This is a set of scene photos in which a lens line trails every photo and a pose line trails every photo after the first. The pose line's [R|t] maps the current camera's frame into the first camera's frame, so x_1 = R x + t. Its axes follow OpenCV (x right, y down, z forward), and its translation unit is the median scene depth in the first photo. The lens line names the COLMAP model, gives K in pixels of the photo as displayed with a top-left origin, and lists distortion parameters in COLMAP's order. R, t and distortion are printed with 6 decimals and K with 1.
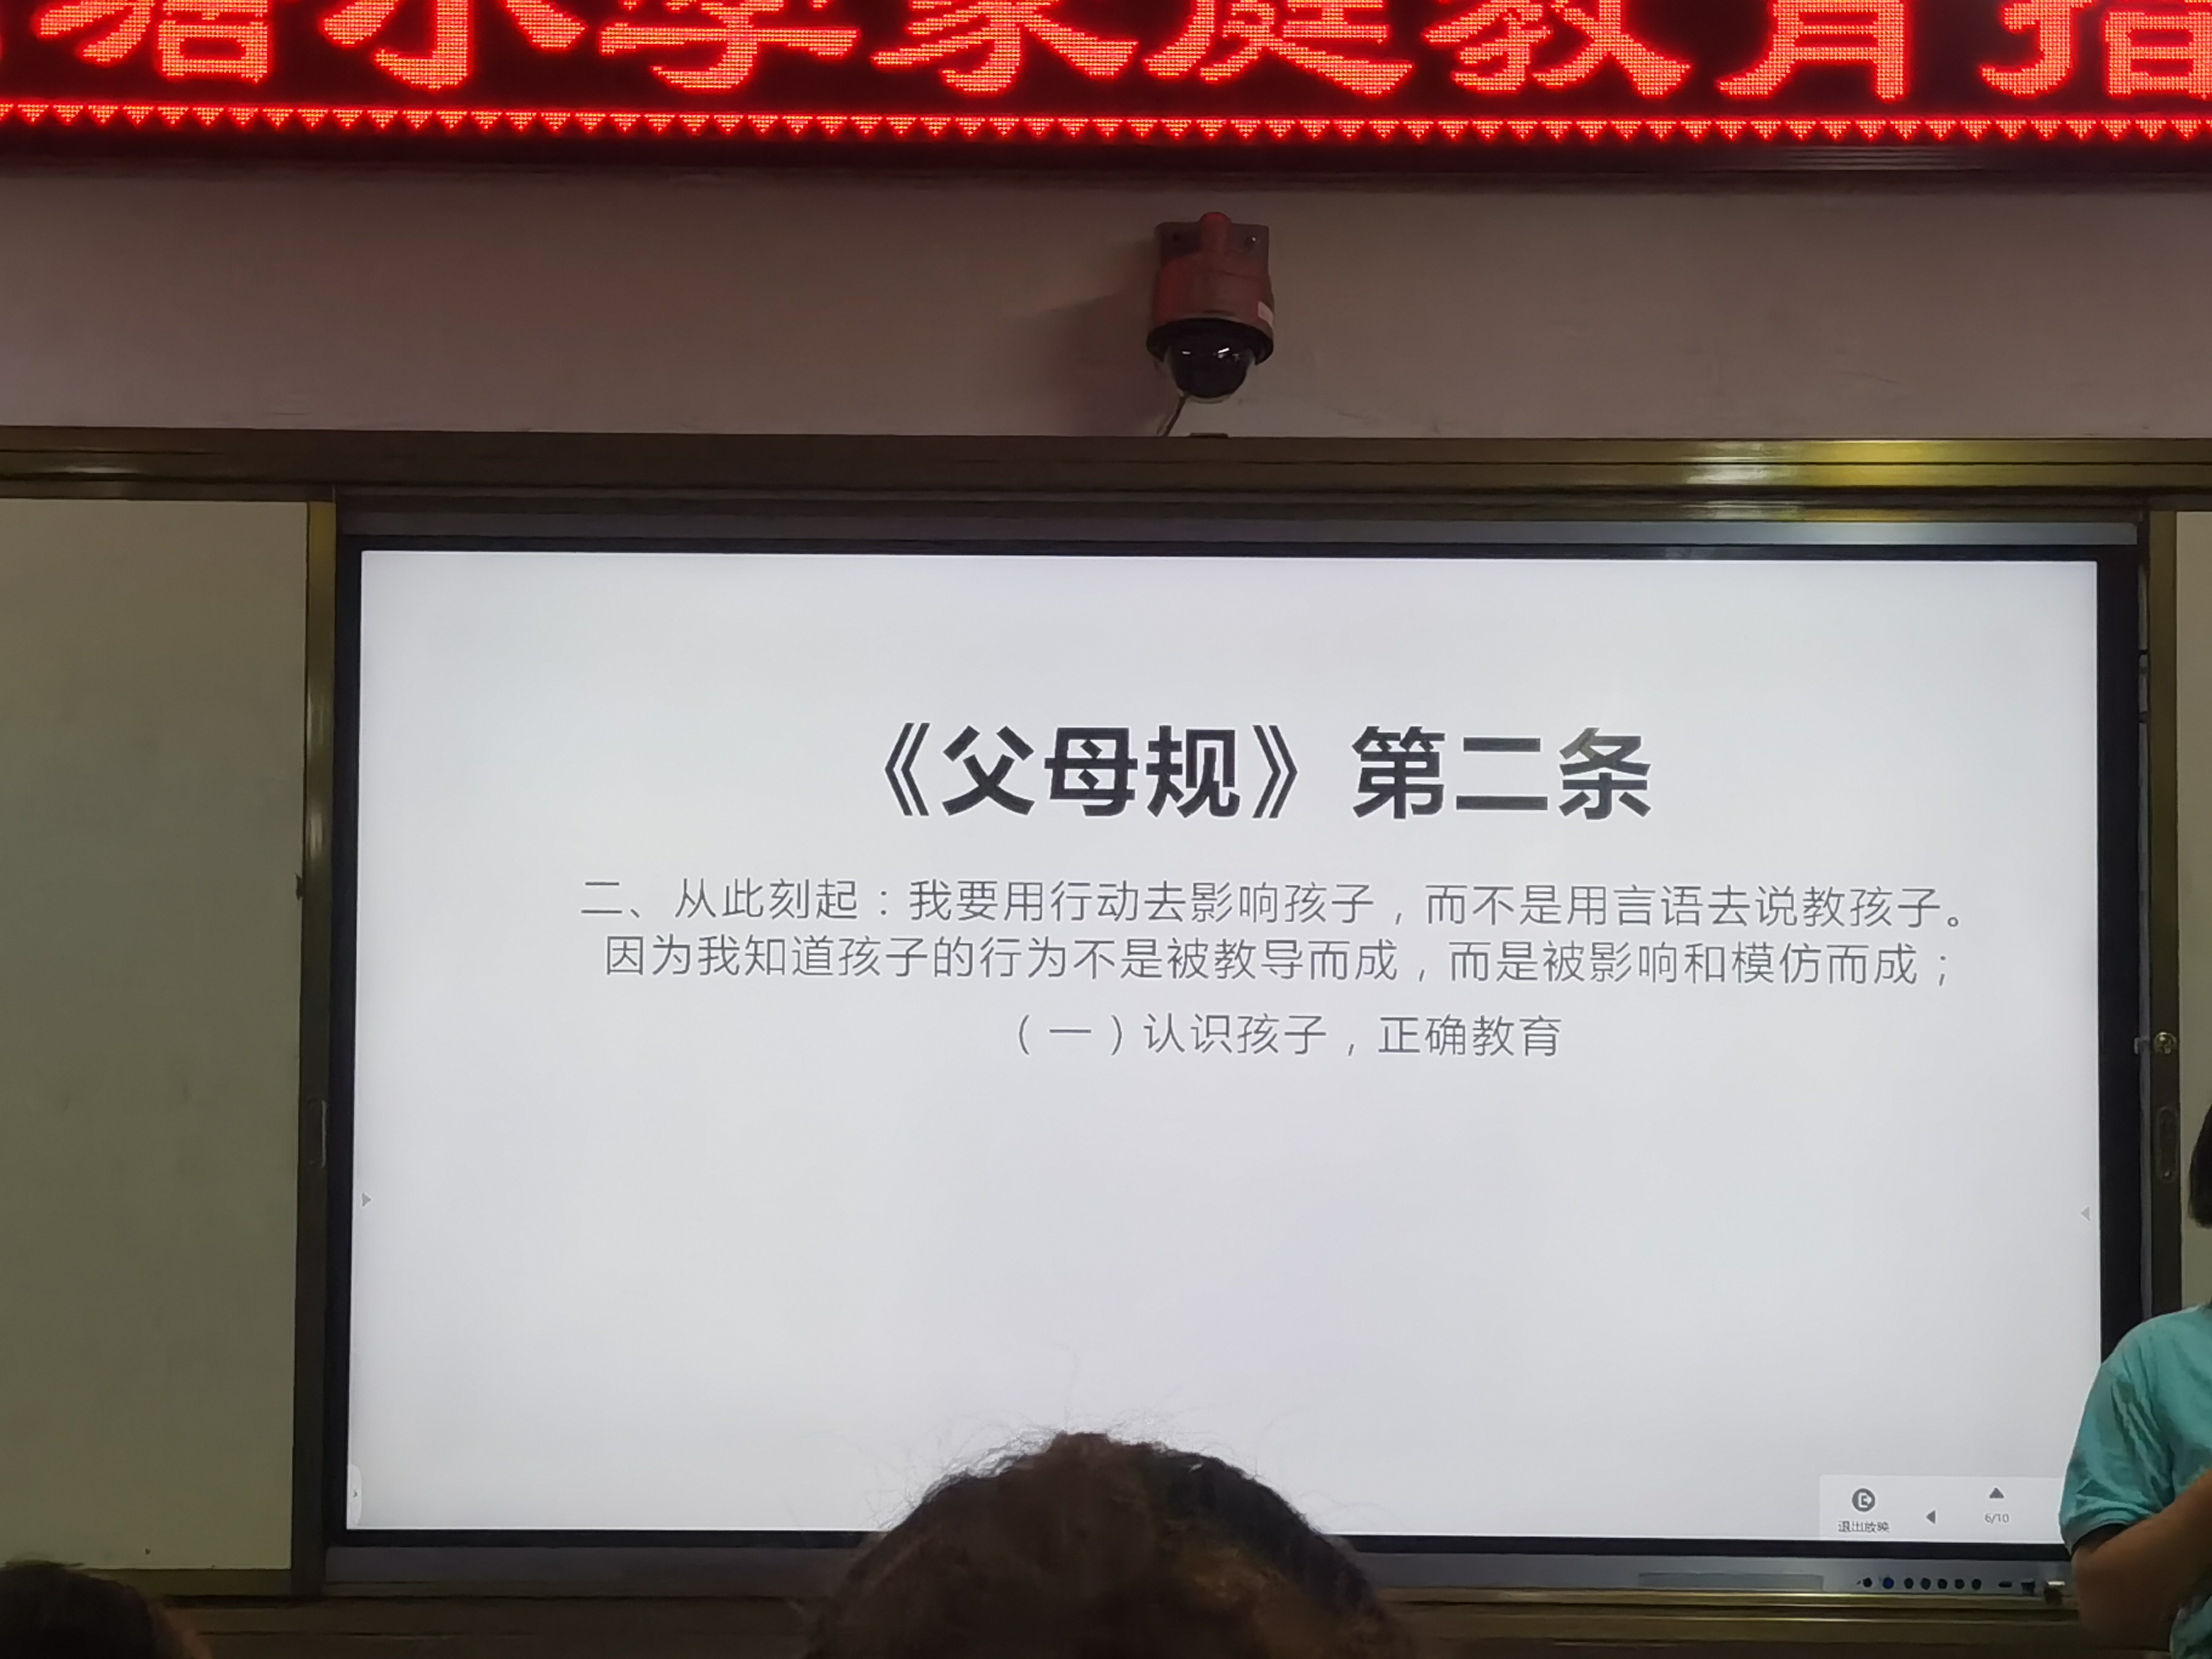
lens RADIAL K [[9497.9, 0, 1106.0], [0, 9497.9, 829.5], [0, 0, 1]] dist [0.255076, 5.392554]
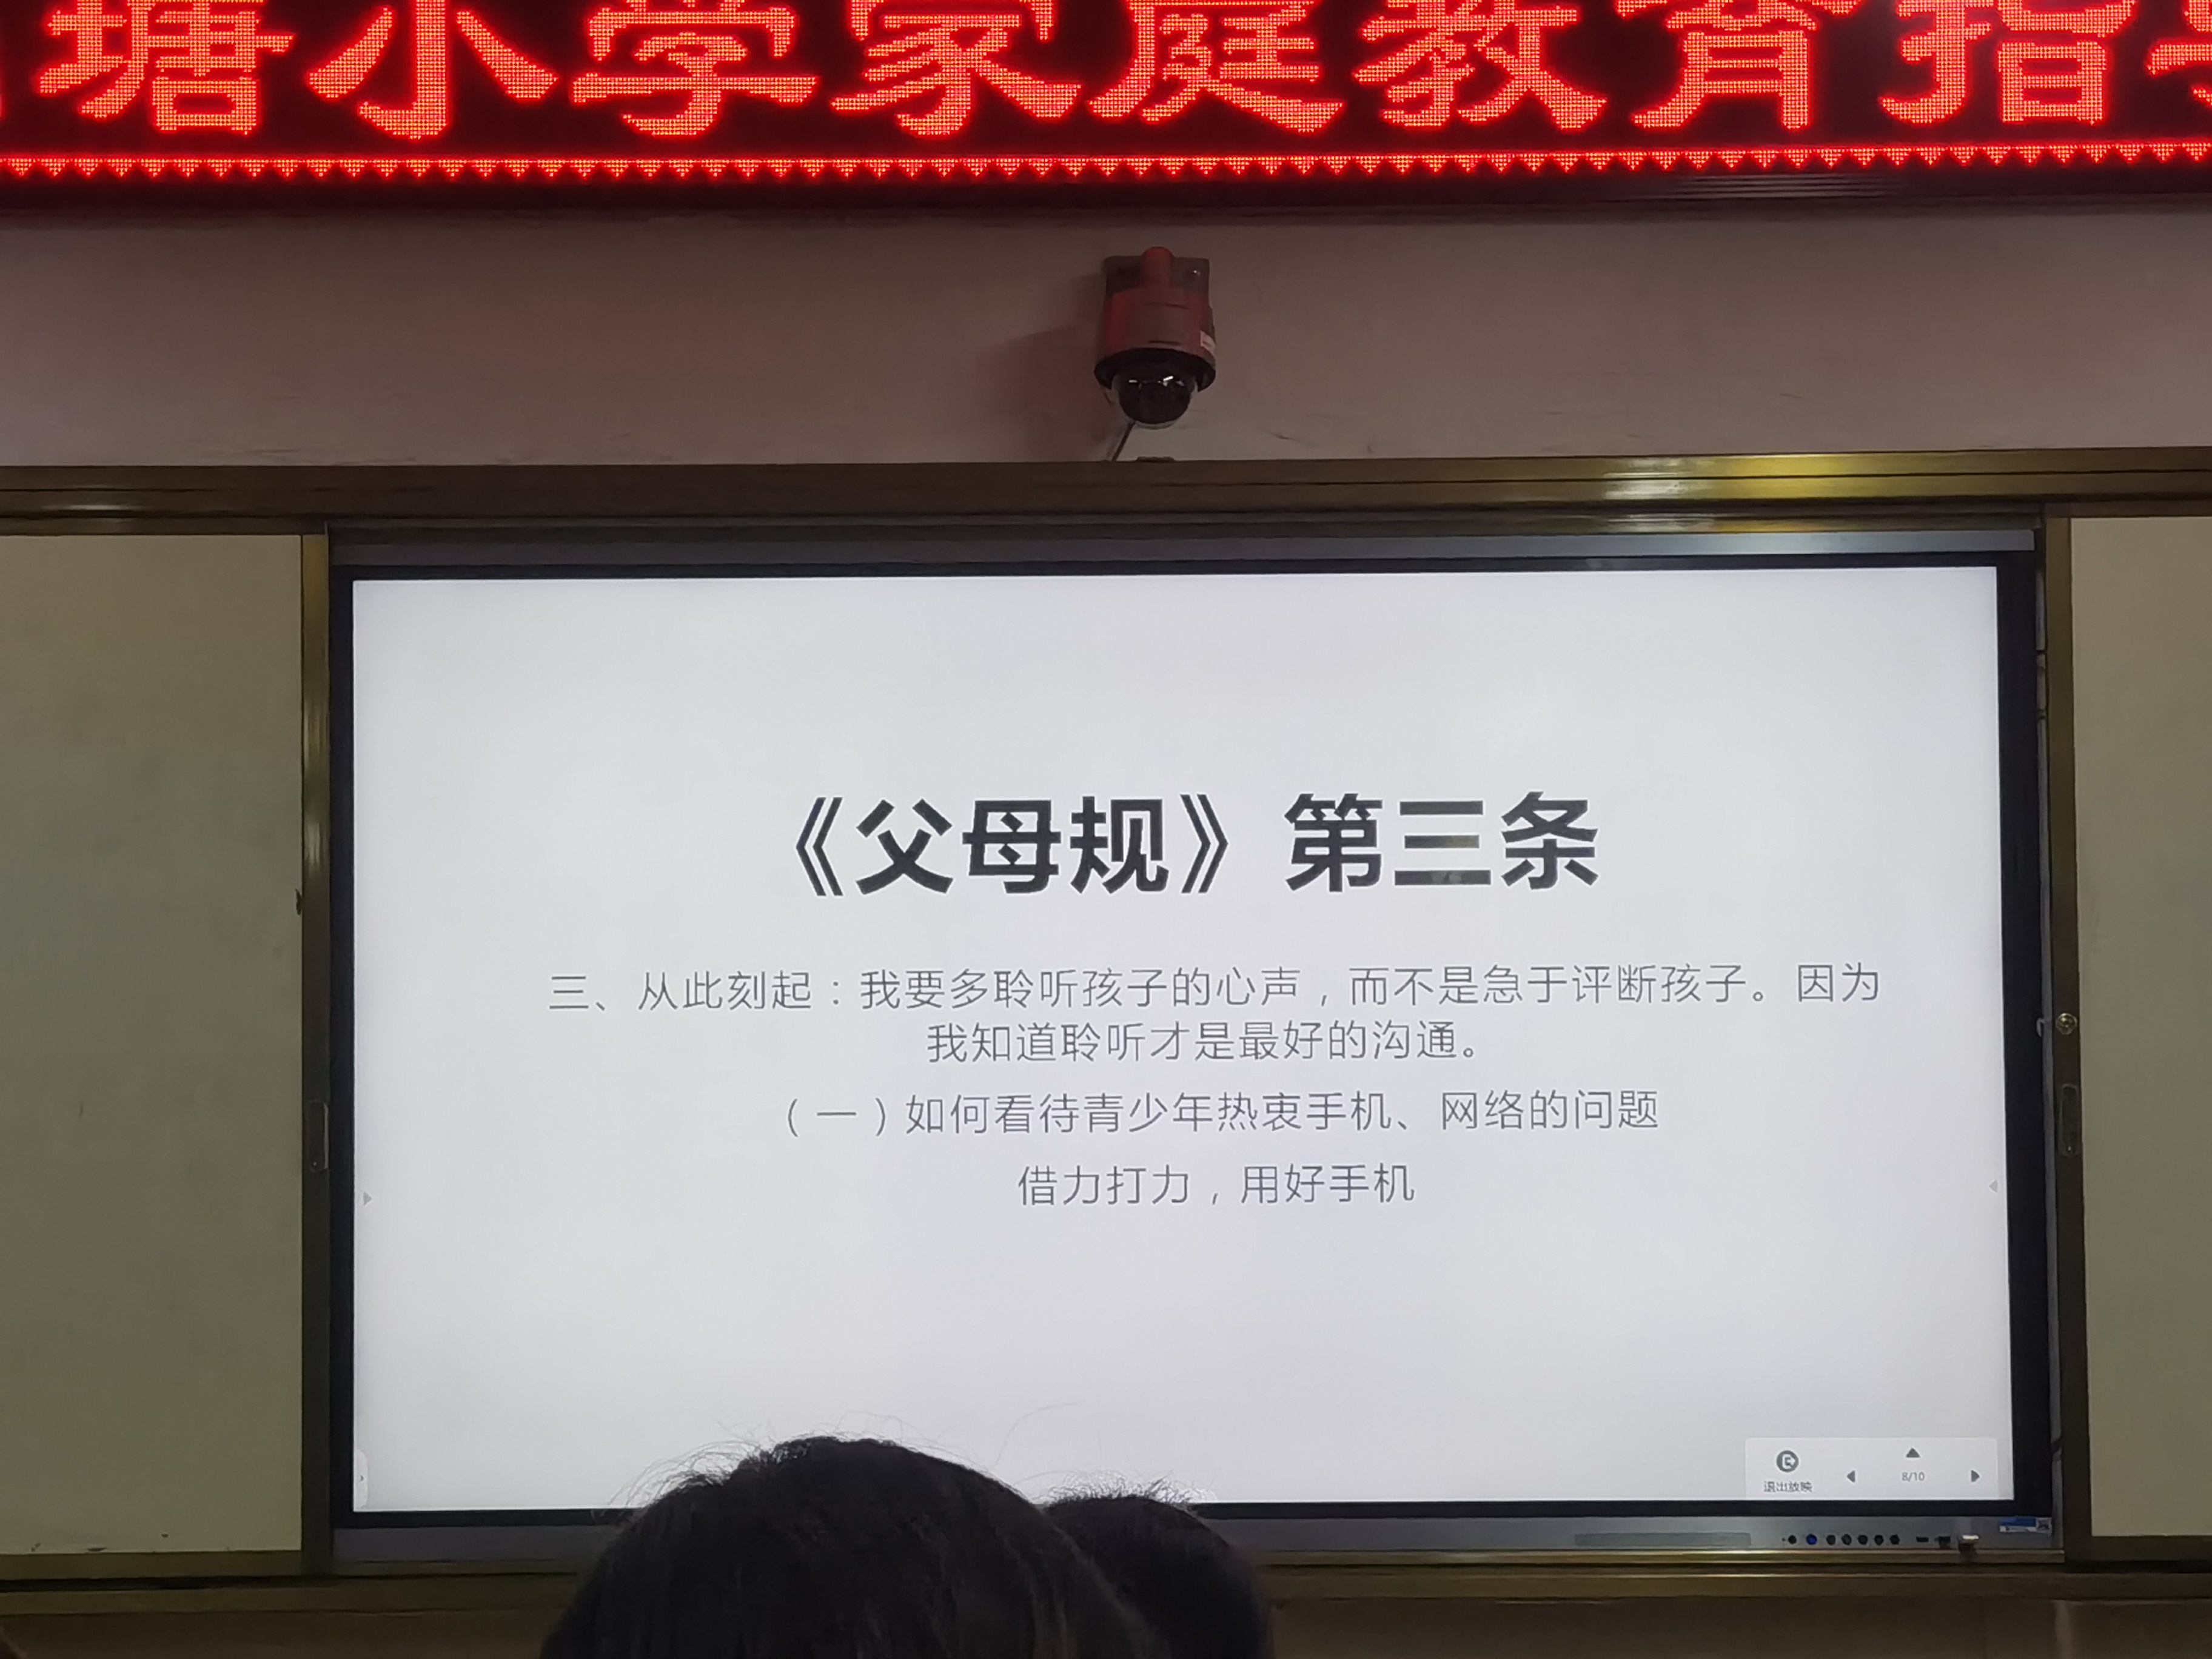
lens RADIAL K [[6706.3, 0, 1180.4], [0, 6706.3, 985.6], [0, 0, 1]] dist [0.226363, -0.494570]
pose [[0.999872, -0.015342, 0.004581, 0.009291], [0.015108, 0.998762, 0.047391, -0.018332], [-0.005302, -0.047316, 0.998866, 0.250817]]
